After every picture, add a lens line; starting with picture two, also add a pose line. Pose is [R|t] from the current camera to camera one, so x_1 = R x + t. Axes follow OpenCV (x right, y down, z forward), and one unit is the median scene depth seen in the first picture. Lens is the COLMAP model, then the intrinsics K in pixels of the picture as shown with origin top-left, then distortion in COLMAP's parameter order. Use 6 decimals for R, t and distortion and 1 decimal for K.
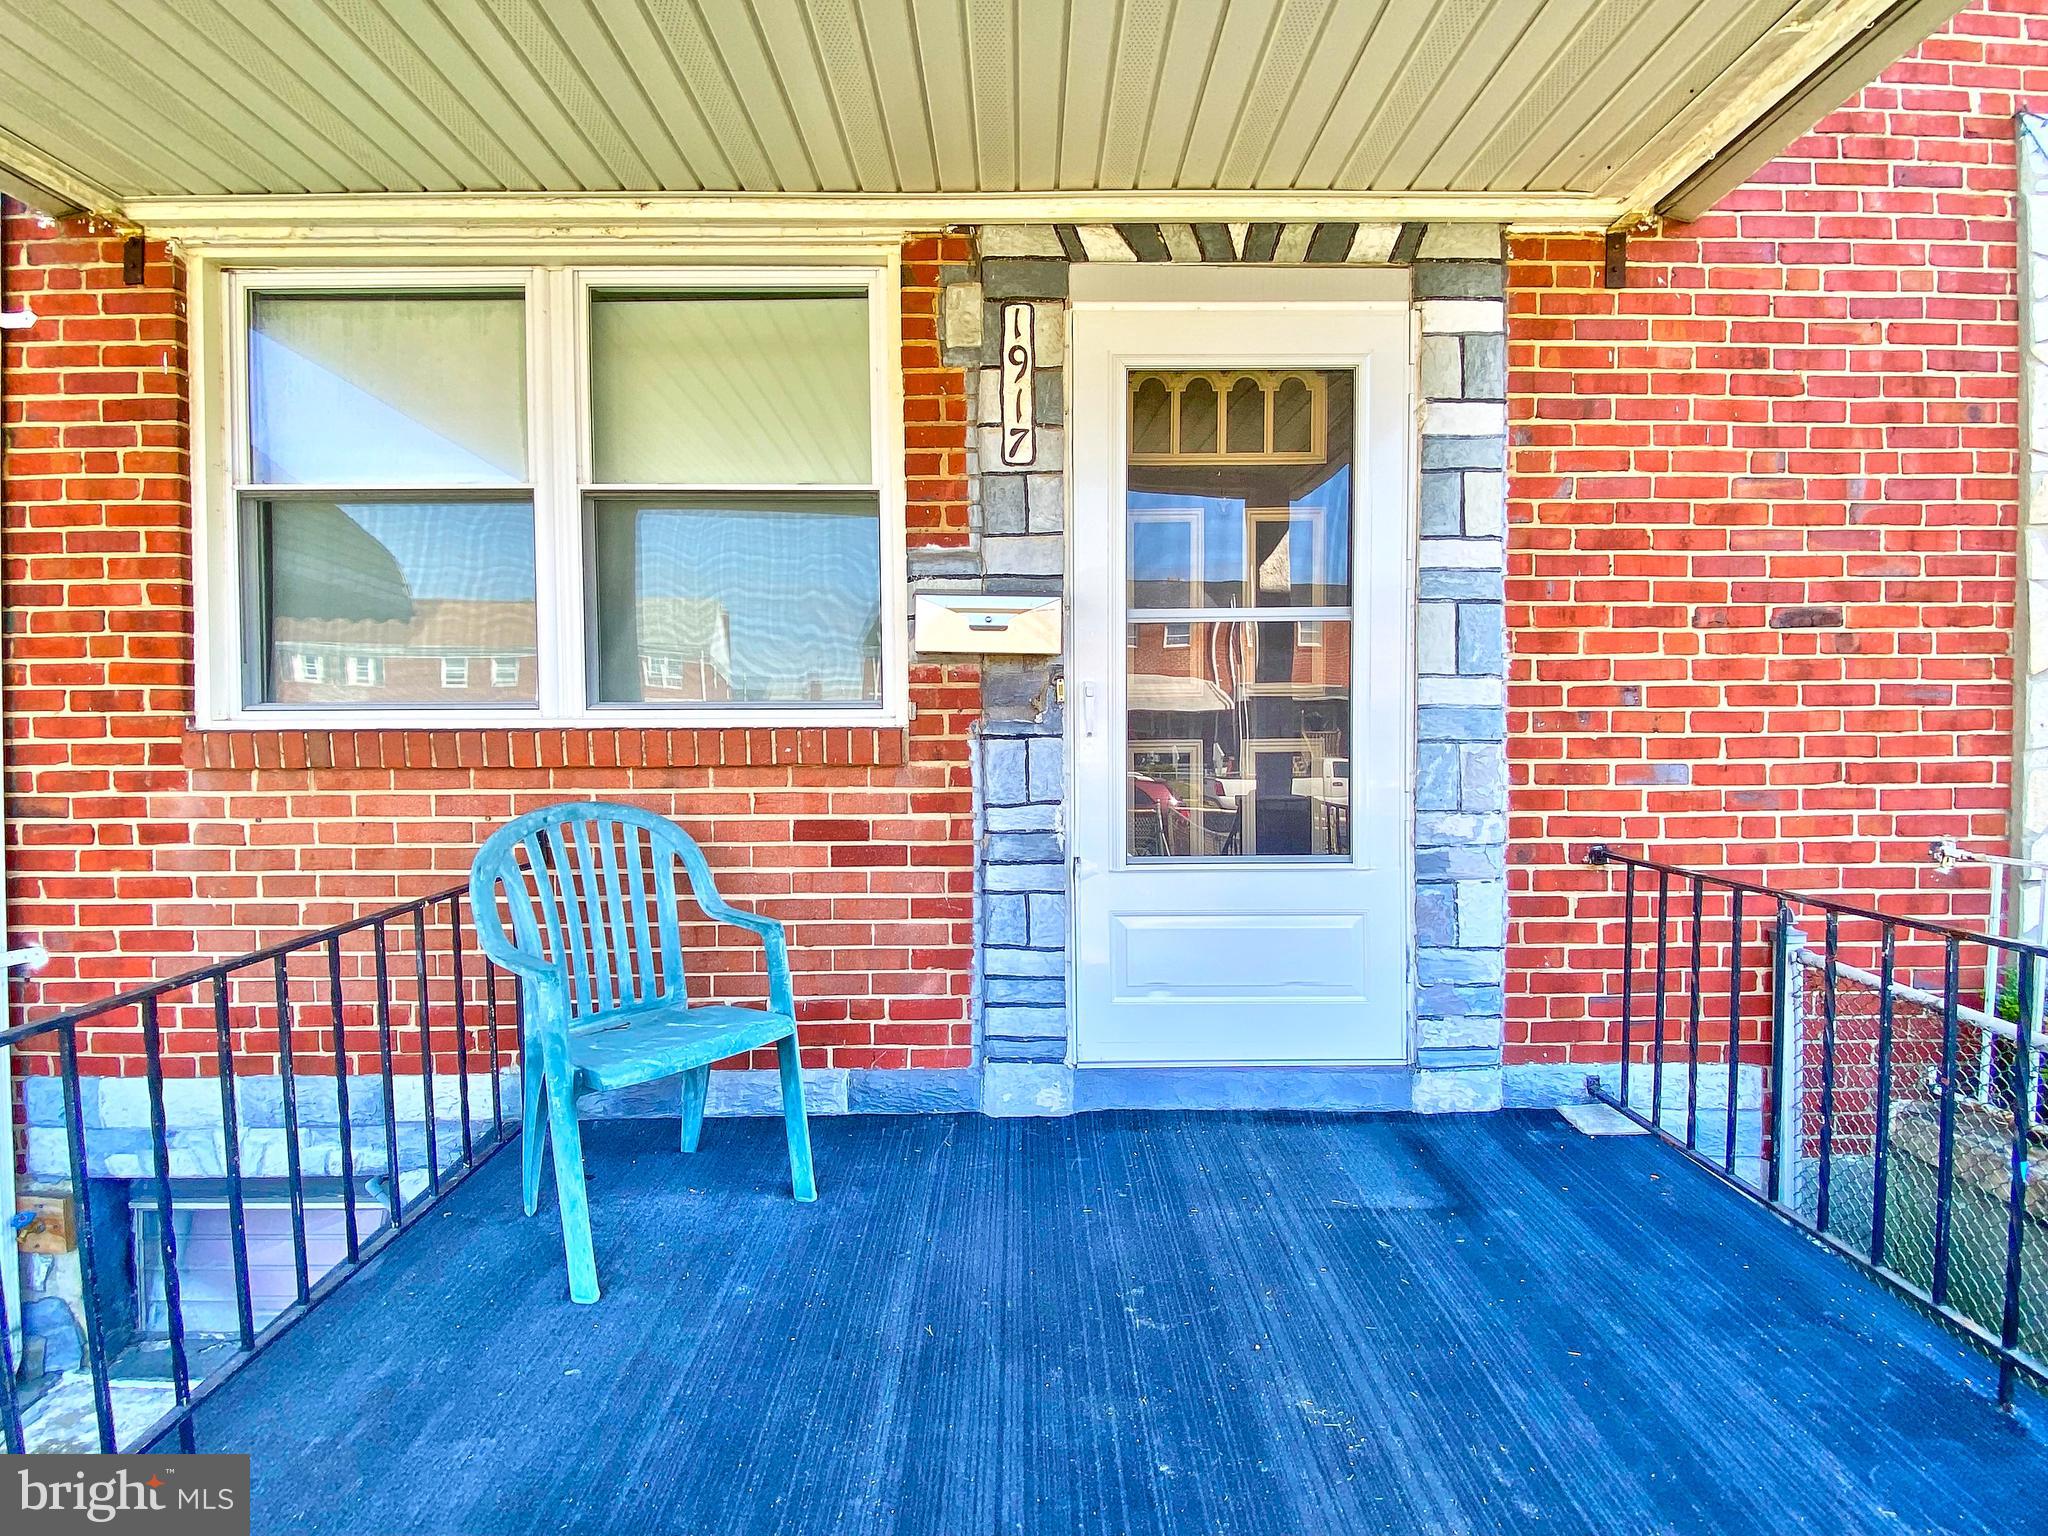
lens RADIAL K [[1000.8, 0, 1026.4], [0, 1000.8, 763.1], [0, 0, 1]] dist [0.077016, -0.075756]
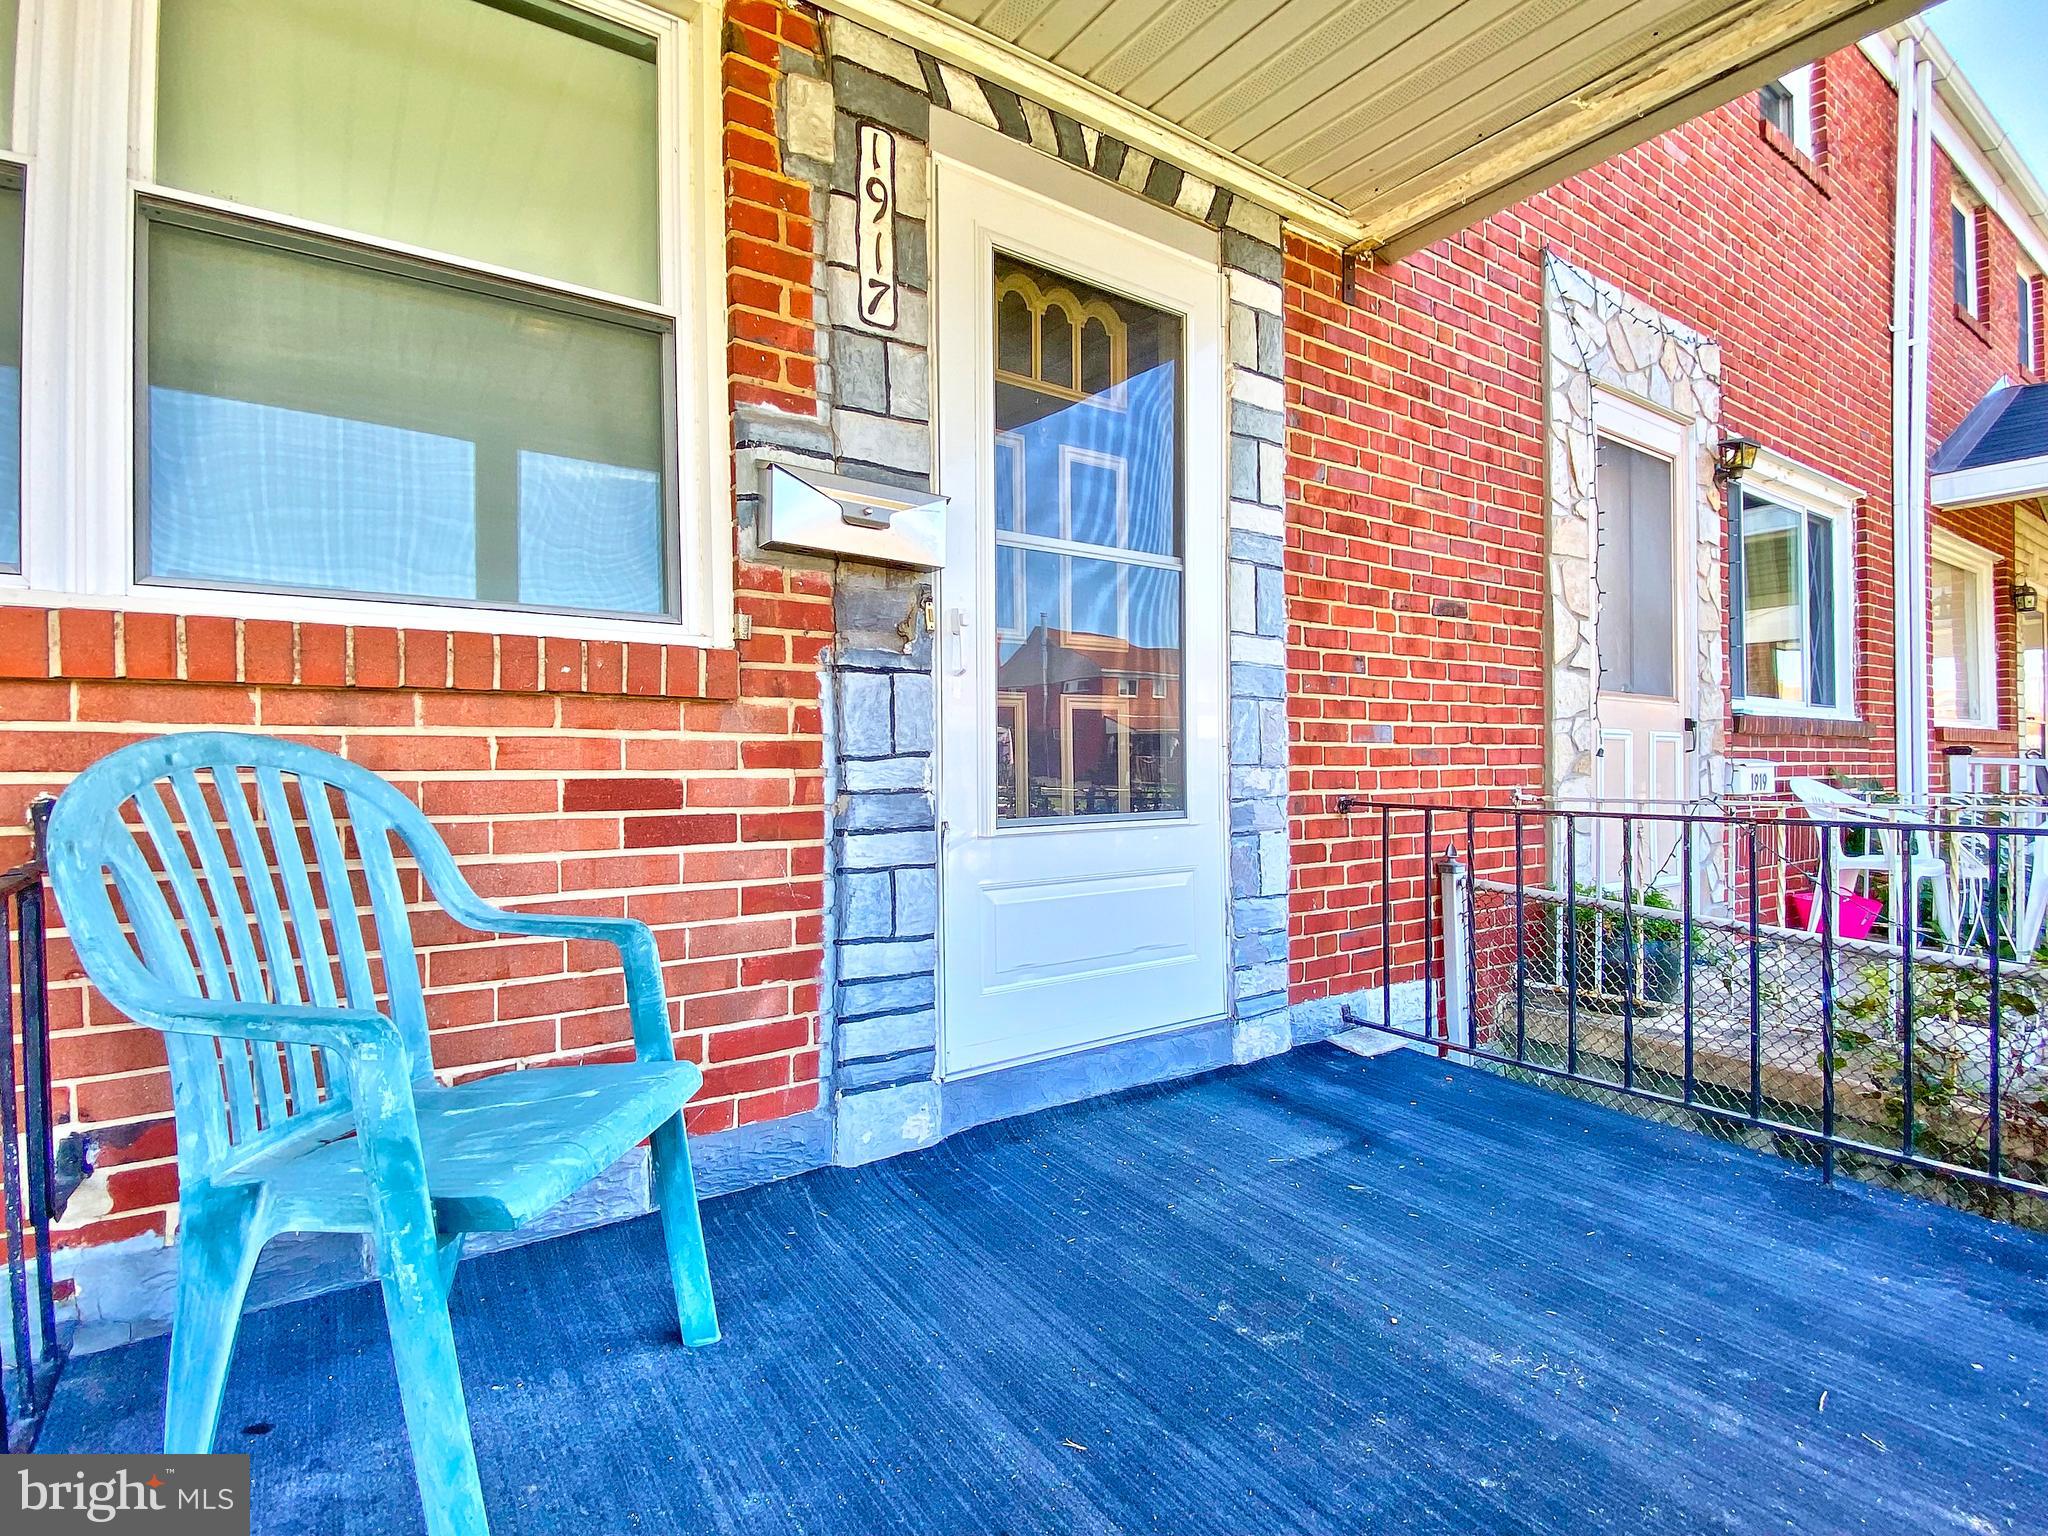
lens RADIAL K [[1006.3, 0, 1028.1], [0, 1006.3, 763.1], [0, 0, 1]] dist [0.050285, -0.041926]
pose [[0.823440, 0.000776, 0.567402, -0.358698], [0.017590, 0.999484, -0.026894, 0.069256], [-0.567130, 0.032126, 0.823001, 0.284988]]
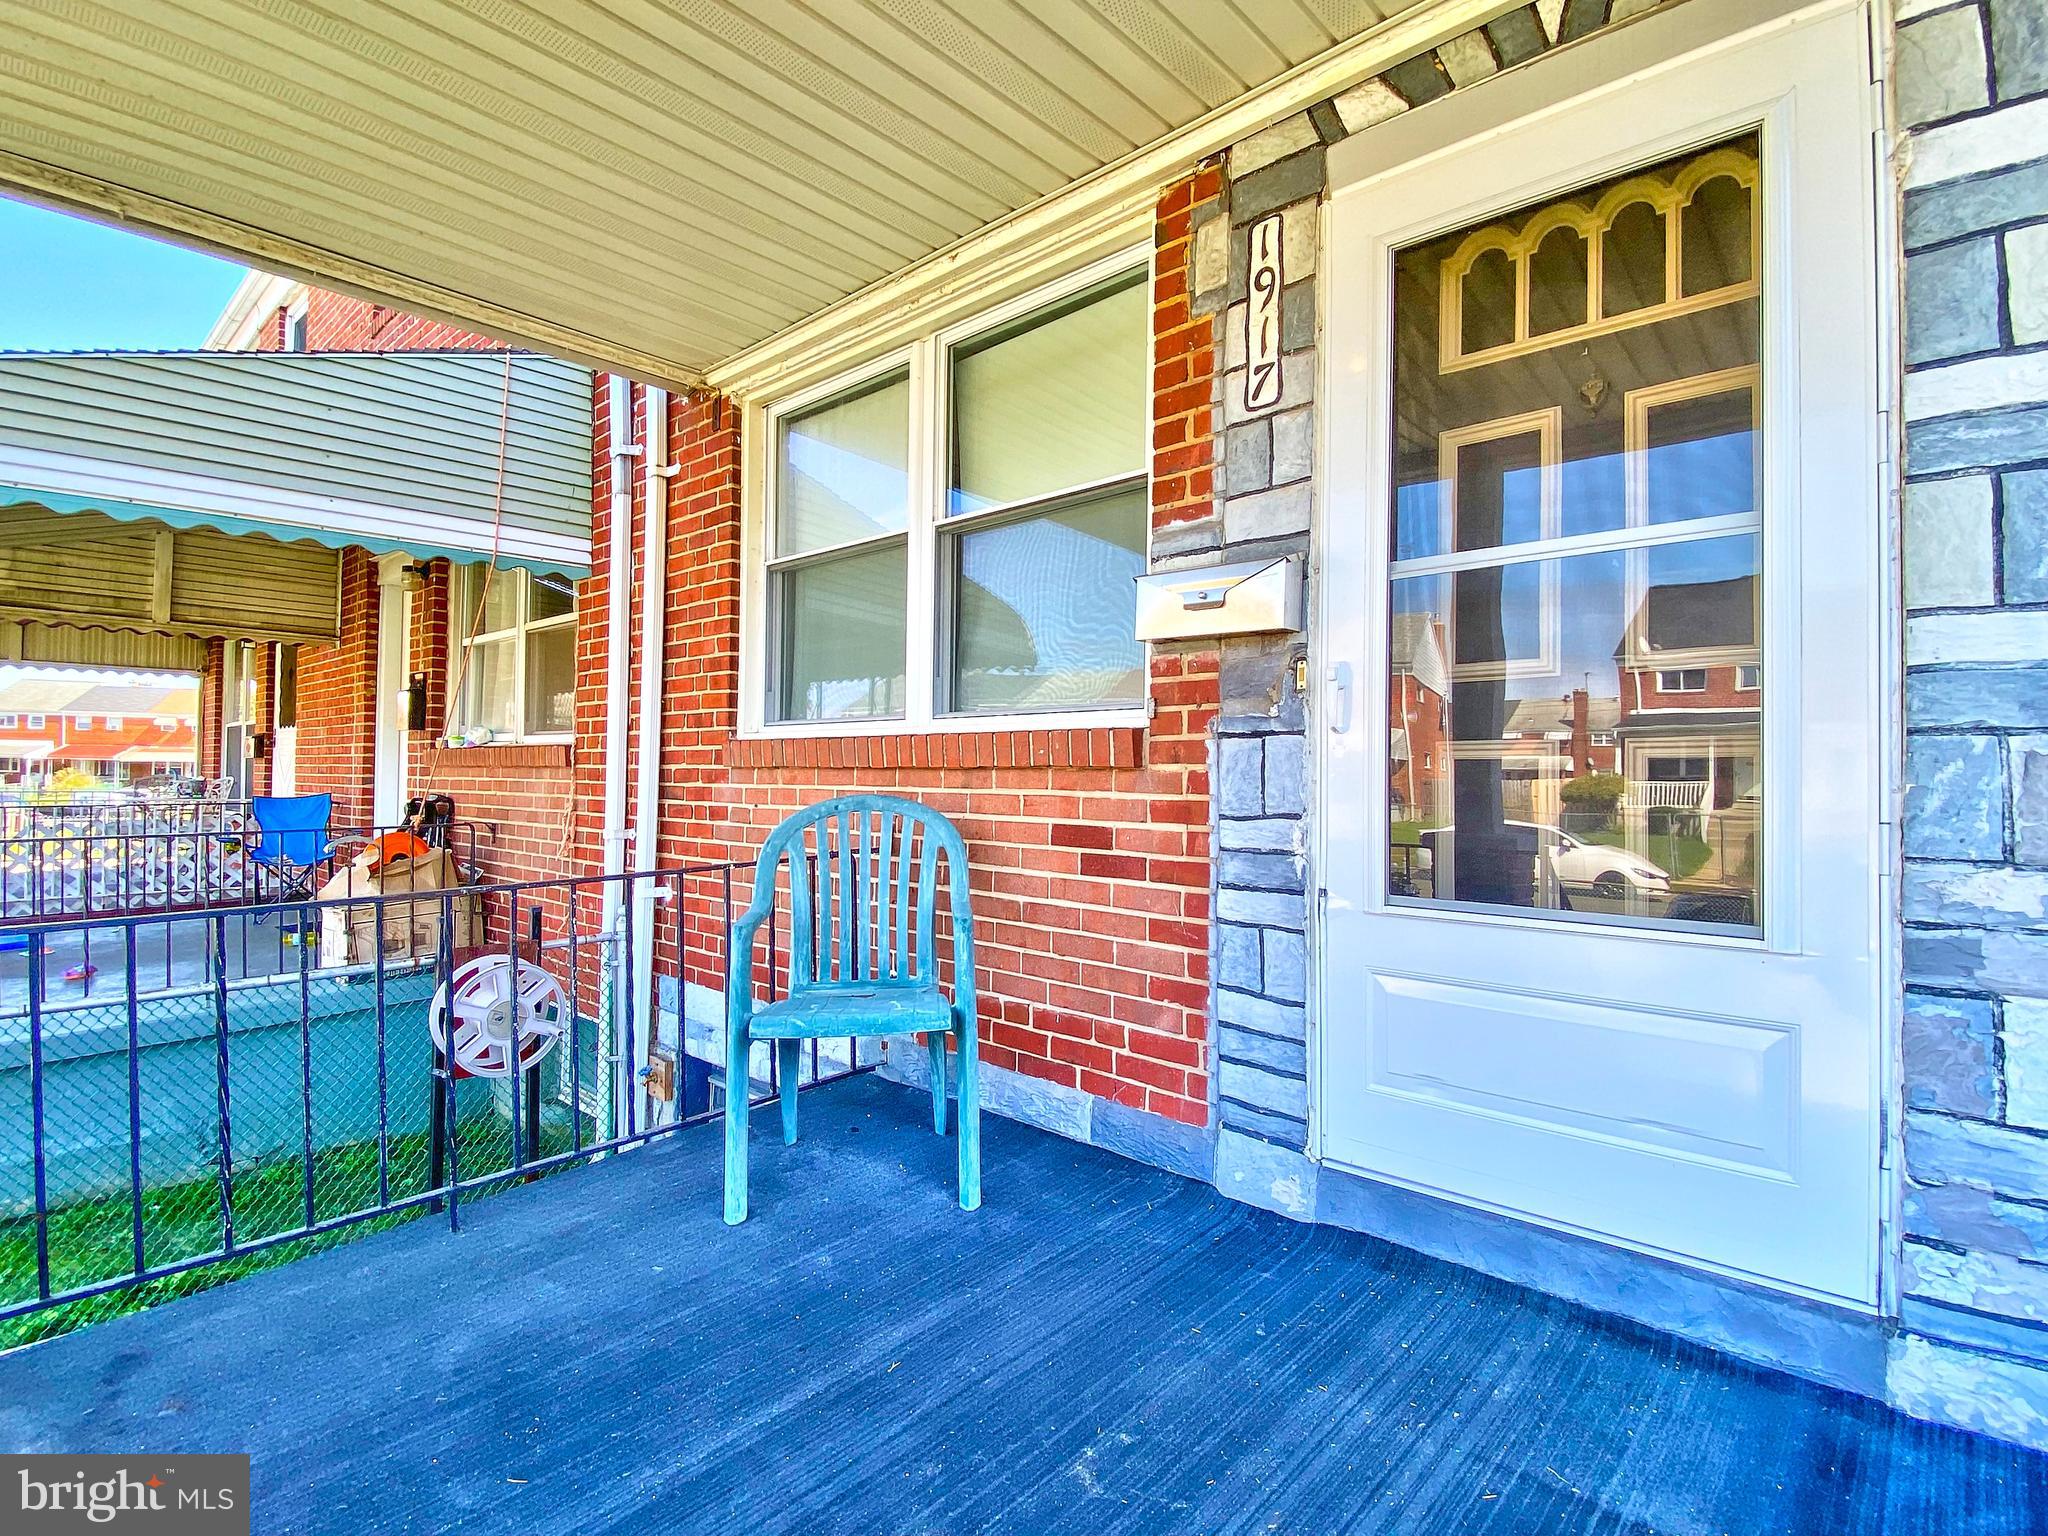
lens RADIAL K [[1006.3, 0, 1028.1], [0, 1006.3, 763.1], [0, 0, 1]] dist [0.050285, -0.041926]
pose [[0.730170, 0.002966, -0.683259, 0.418903], [-0.034816, 0.998853, -0.032871, 0.030636], [0.682378, 0.047789, 0.729436, 0.268774]]
